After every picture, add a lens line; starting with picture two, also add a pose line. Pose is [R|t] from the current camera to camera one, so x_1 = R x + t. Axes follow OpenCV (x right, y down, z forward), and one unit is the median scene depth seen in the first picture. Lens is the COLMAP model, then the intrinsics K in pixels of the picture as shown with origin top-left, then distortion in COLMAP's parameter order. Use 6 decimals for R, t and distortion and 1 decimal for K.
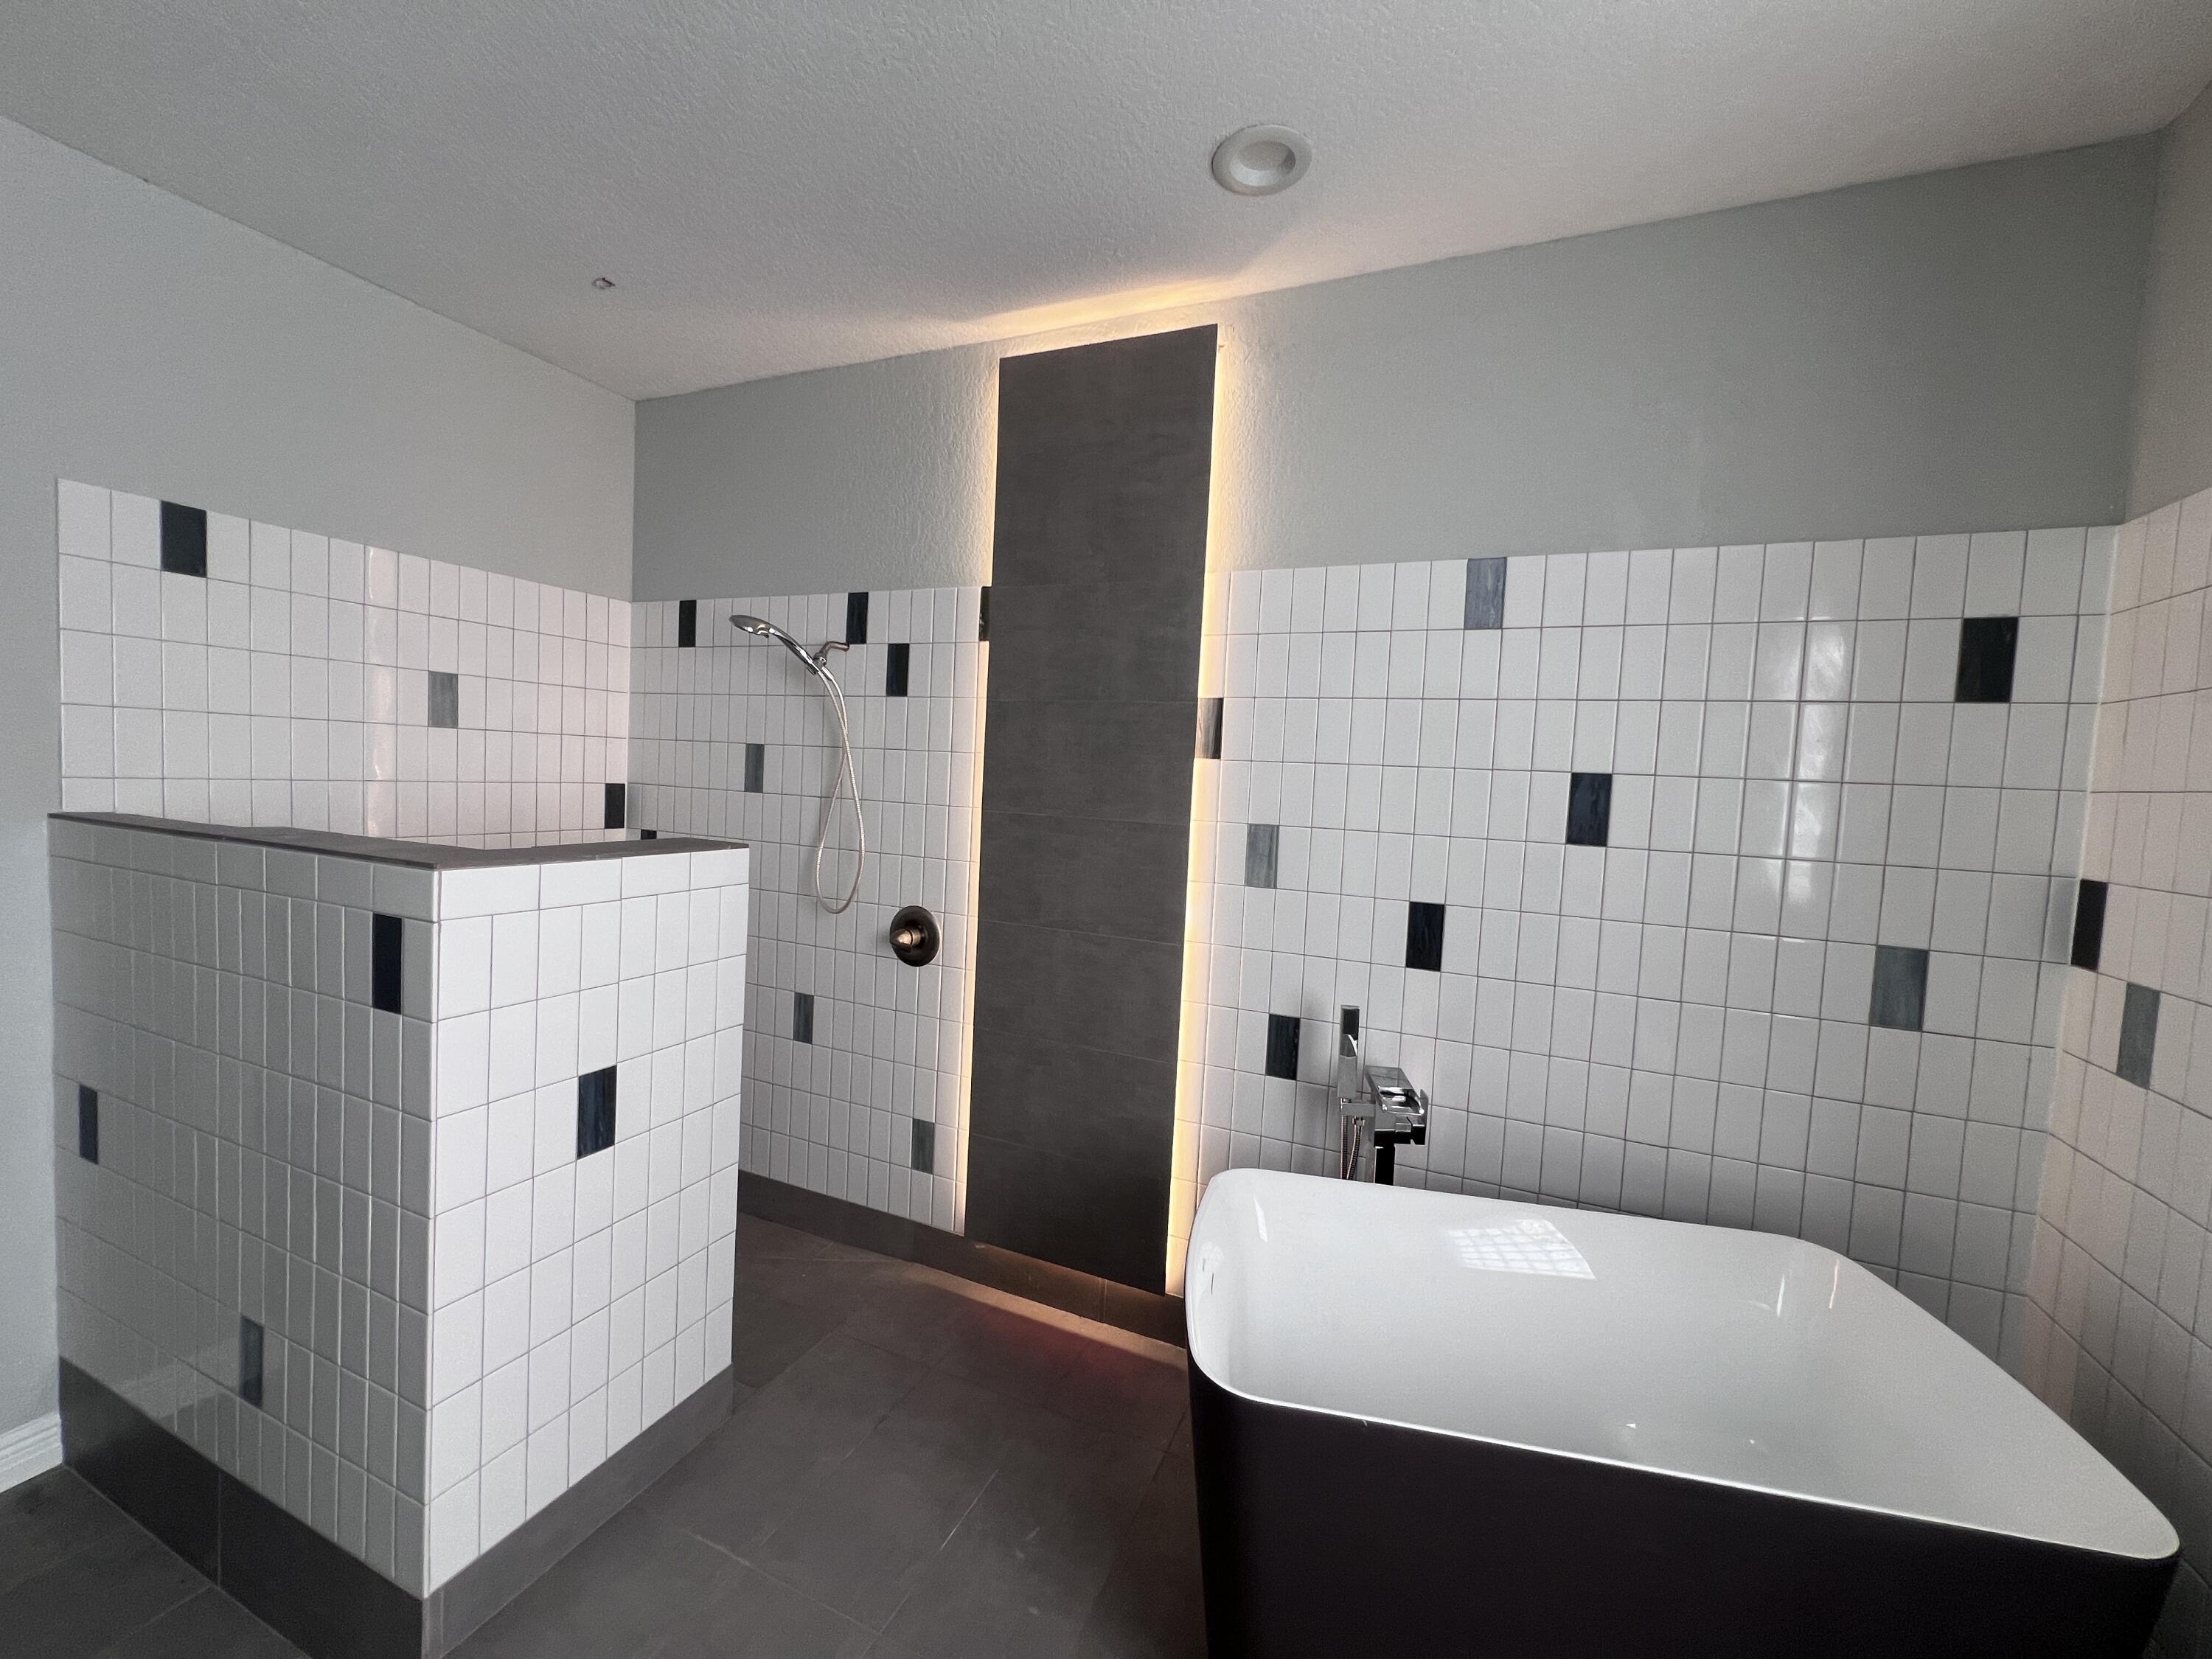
lens RADIAL K [[890.6, 0, 1101.8], [0, 890.6, 831.6], [0, 0, 1]] dist [-0.000460, 0.000079]
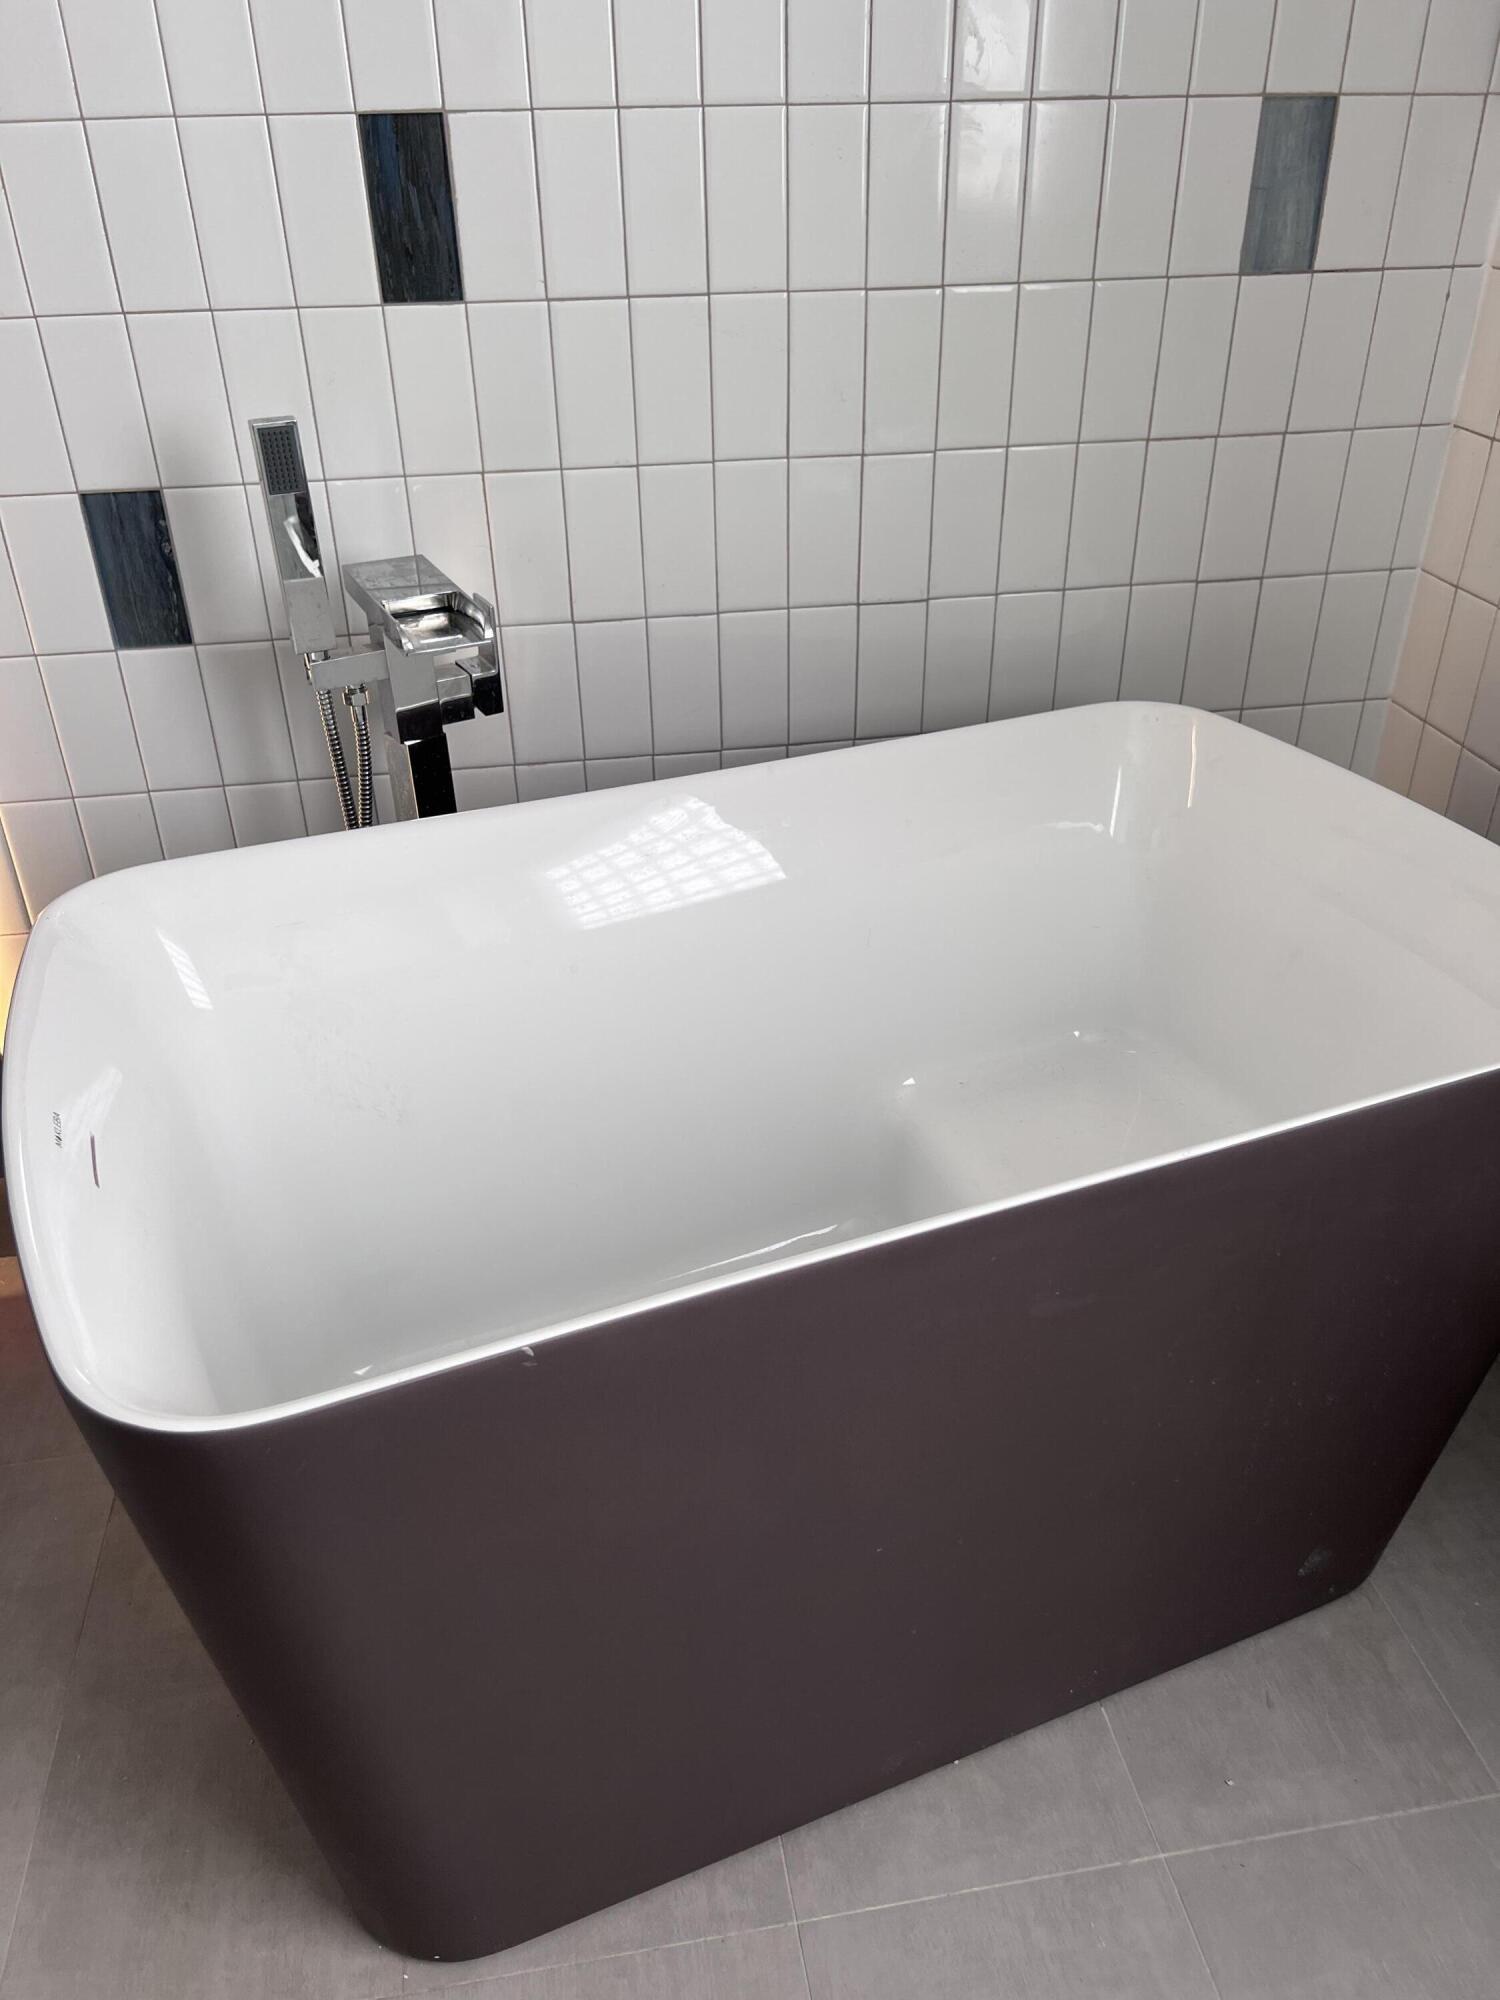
lens RADIAL K [[1497.2, 0, 749.6], [0, 1497.2, 1009.0], [0, 0, 1]] dist [0.014654, -0.000786]
pose [[0.835536, -0.329441, 0.439714, 0.075897], [0.092329, 0.873108, 0.478705, 0.125260], [-0.541623, -0.359377, 0.759930, 0.282071]]
